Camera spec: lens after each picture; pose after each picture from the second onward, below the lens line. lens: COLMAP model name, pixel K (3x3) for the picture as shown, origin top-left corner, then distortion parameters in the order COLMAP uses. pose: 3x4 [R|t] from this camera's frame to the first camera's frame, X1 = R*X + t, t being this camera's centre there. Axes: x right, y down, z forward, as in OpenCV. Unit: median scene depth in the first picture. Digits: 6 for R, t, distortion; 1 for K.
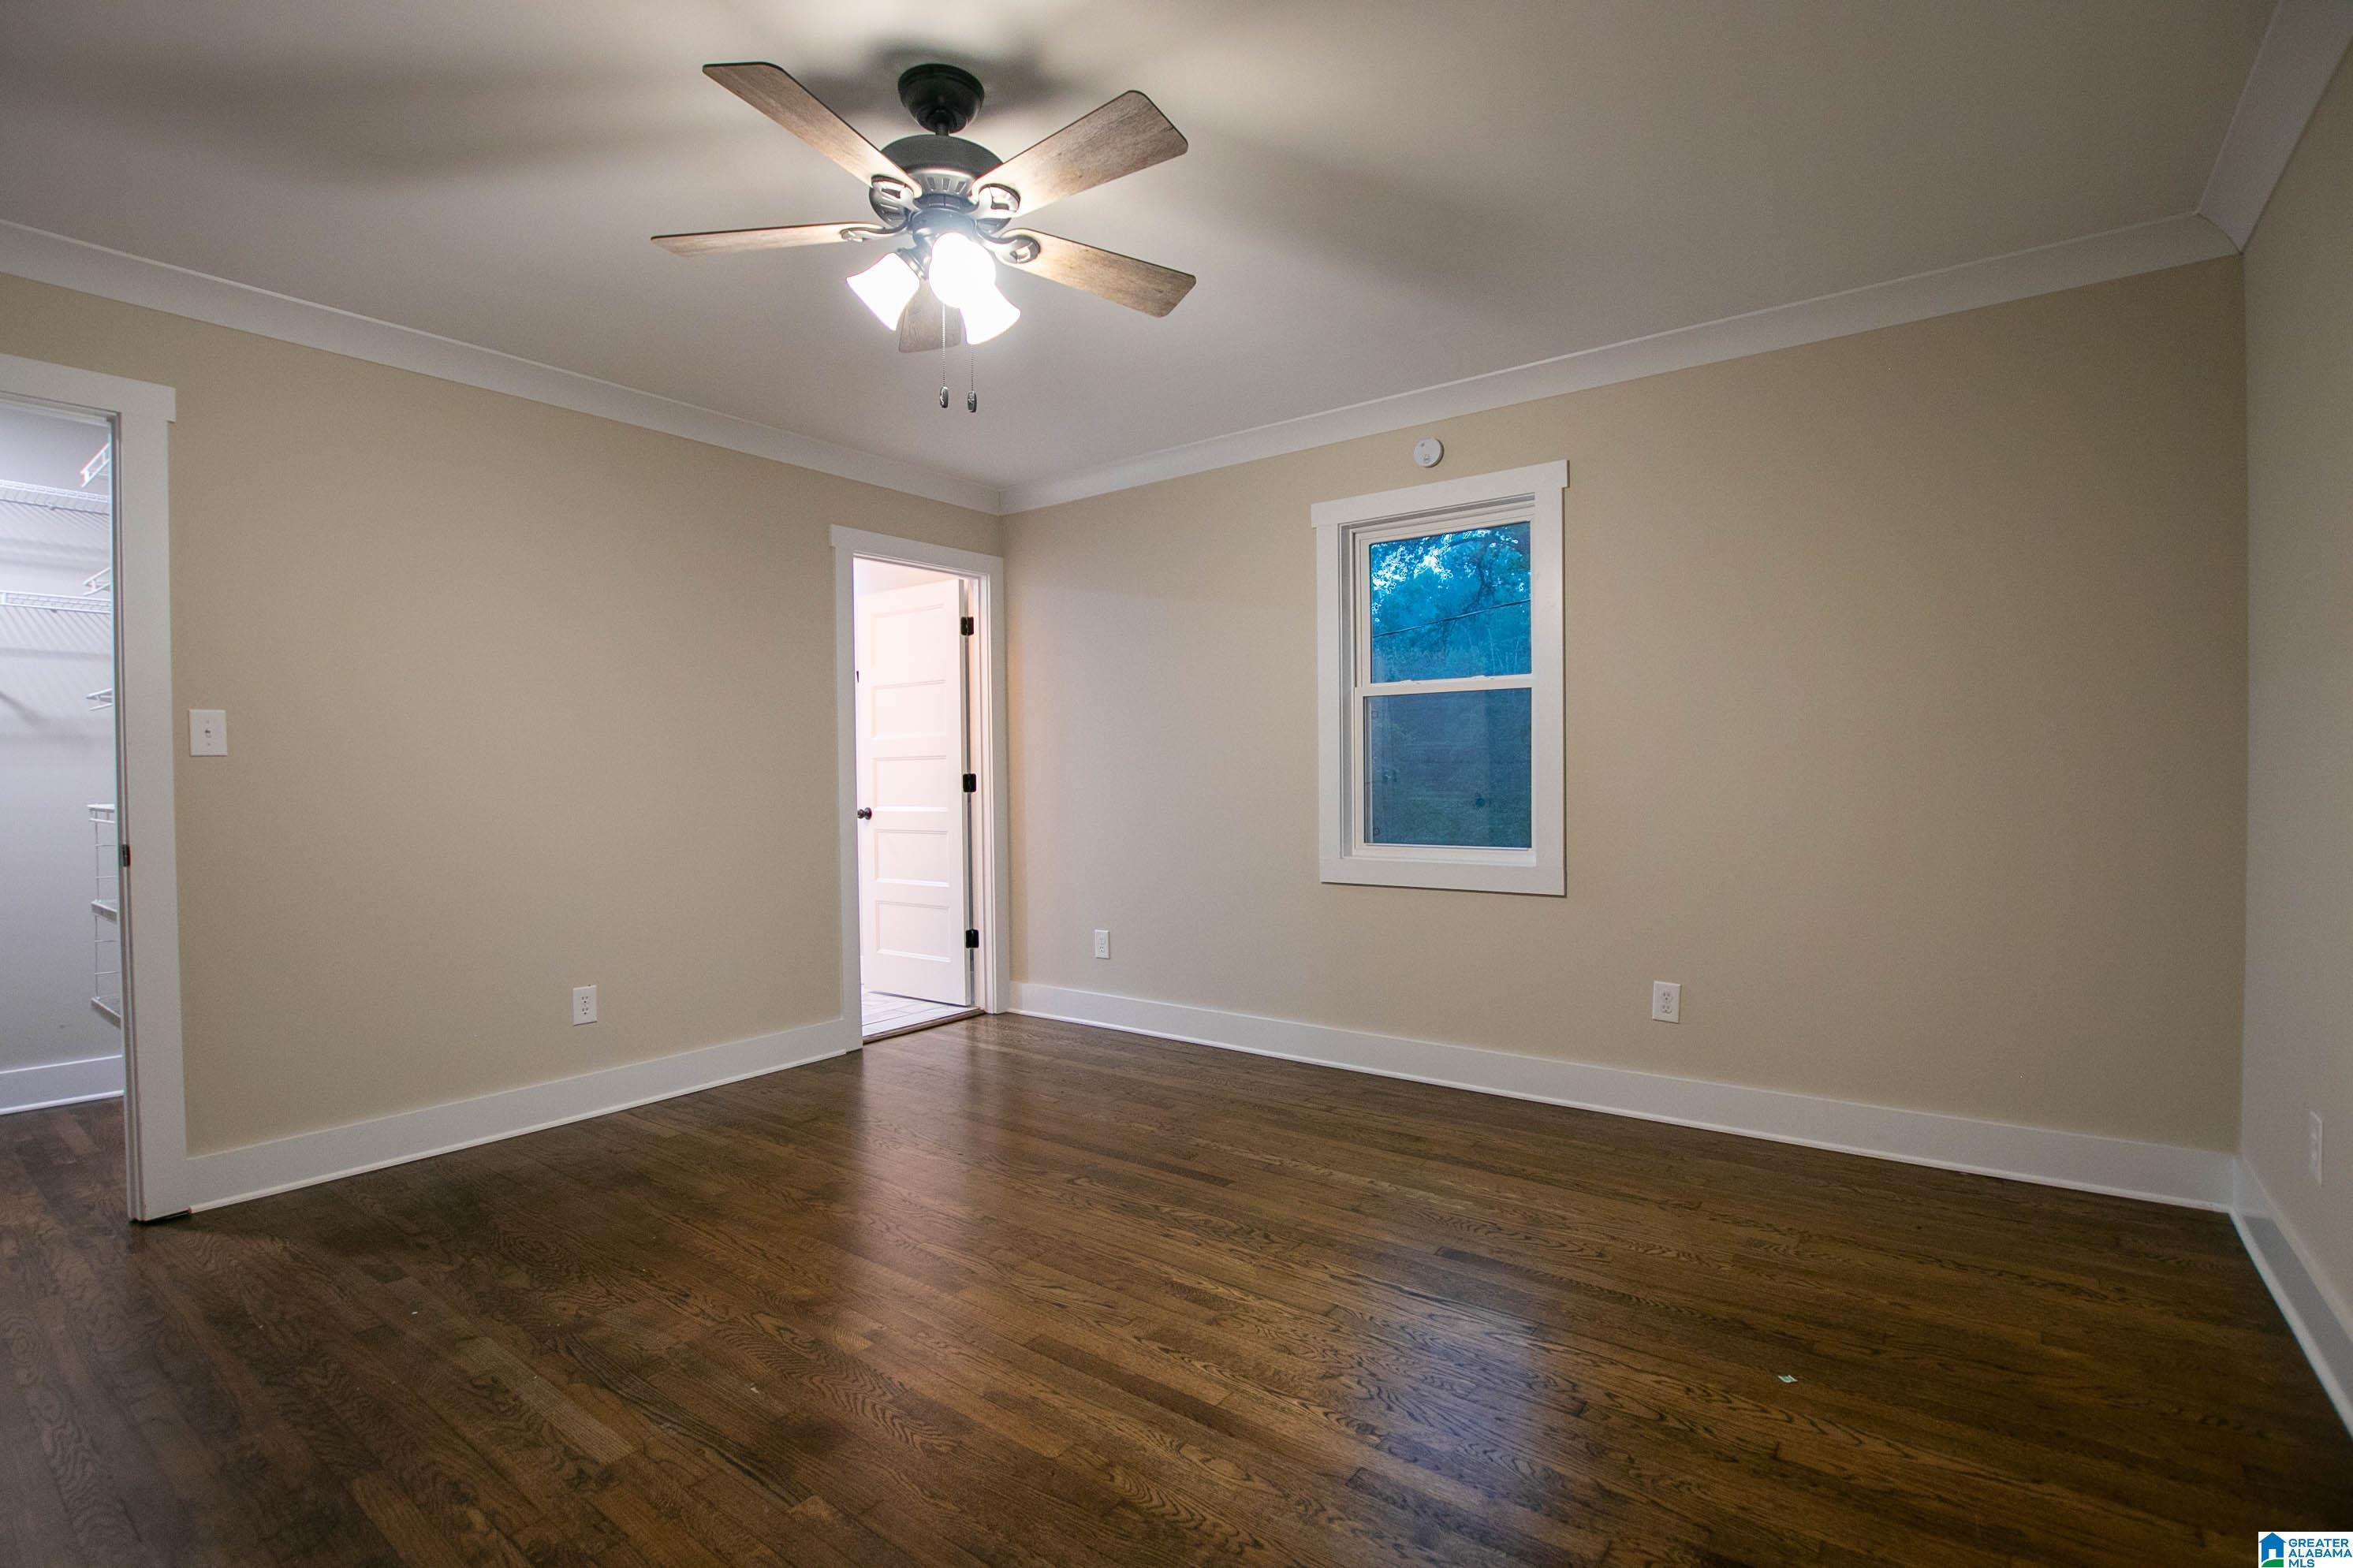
lens RADIAL K [[1065.6, 0, 1182.7], [0, 1065.6, 762.9], [0, 0, 1]] dist [-0.024221, -0.000350]
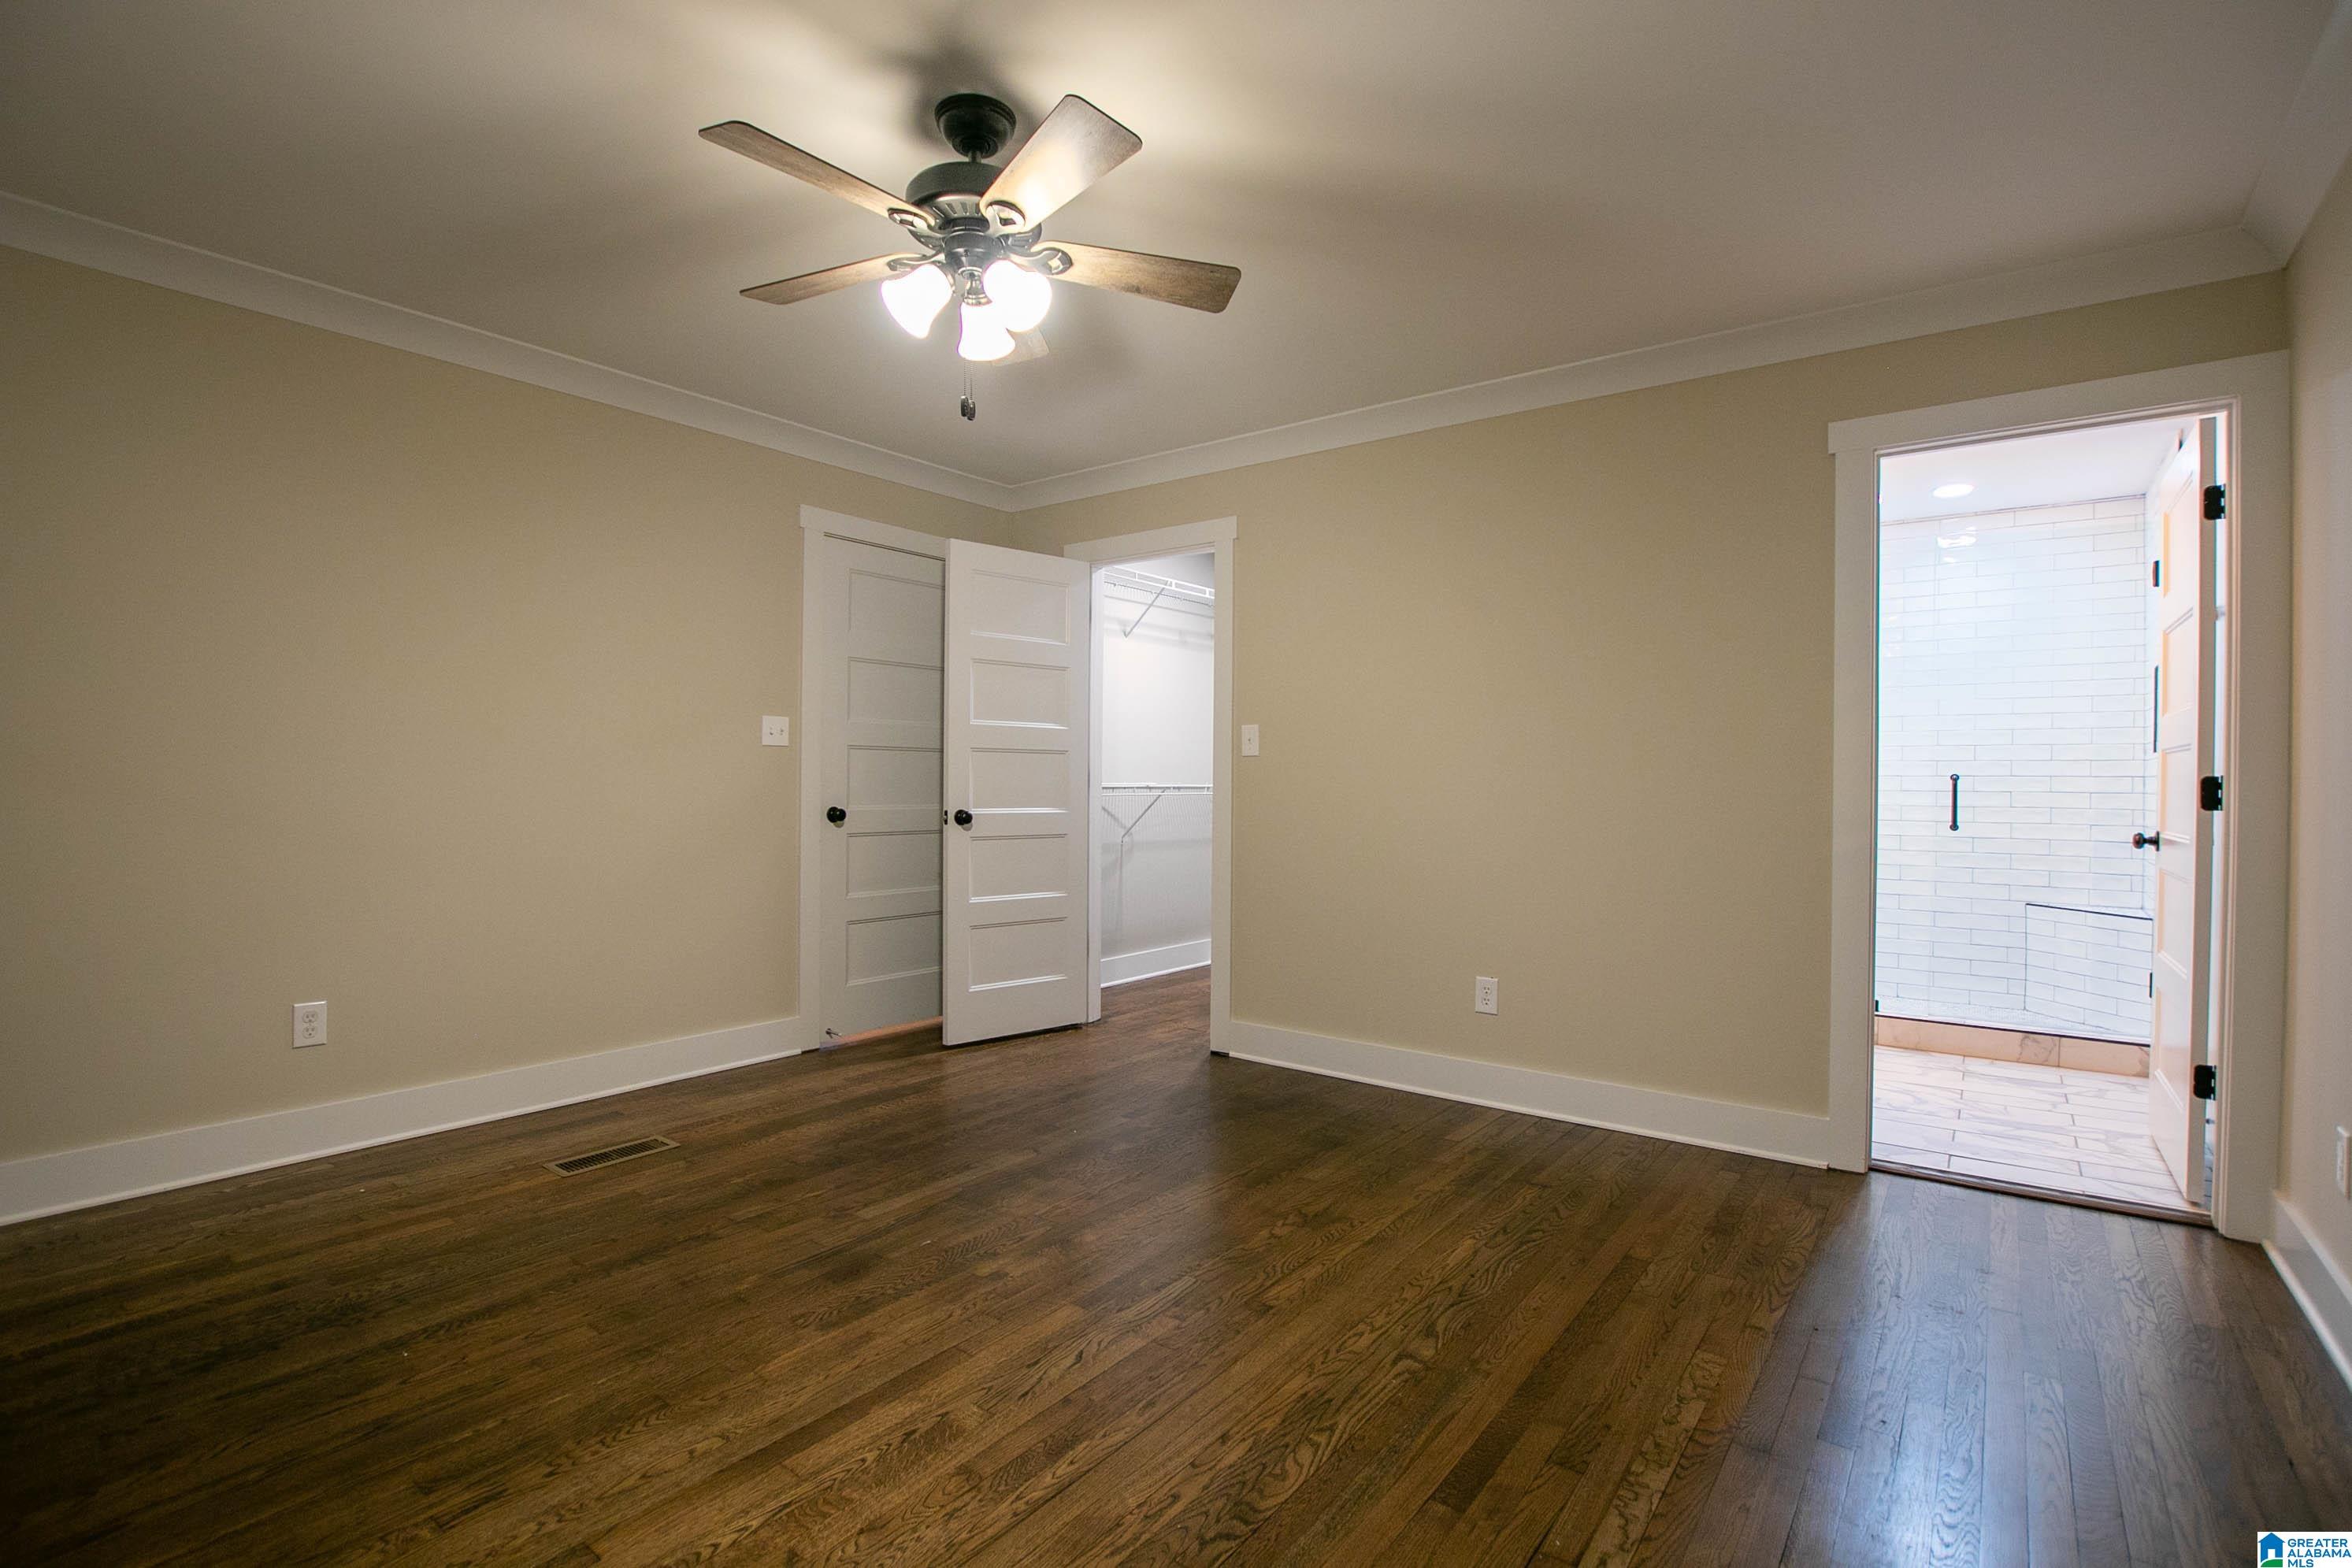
lens RADIAL K [[1100.8, 0, 1176.3], [0, 1100.8, 772.0], [0, 0, 1]] dist [-0.027178, -0.000188]
pose [[-0.003369, 0.005809, -0.999977, 0.637879], [0.002891, 0.999979, 0.005800, 0.006113], [0.999990, -0.002871, -0.003386, 0.893080]]
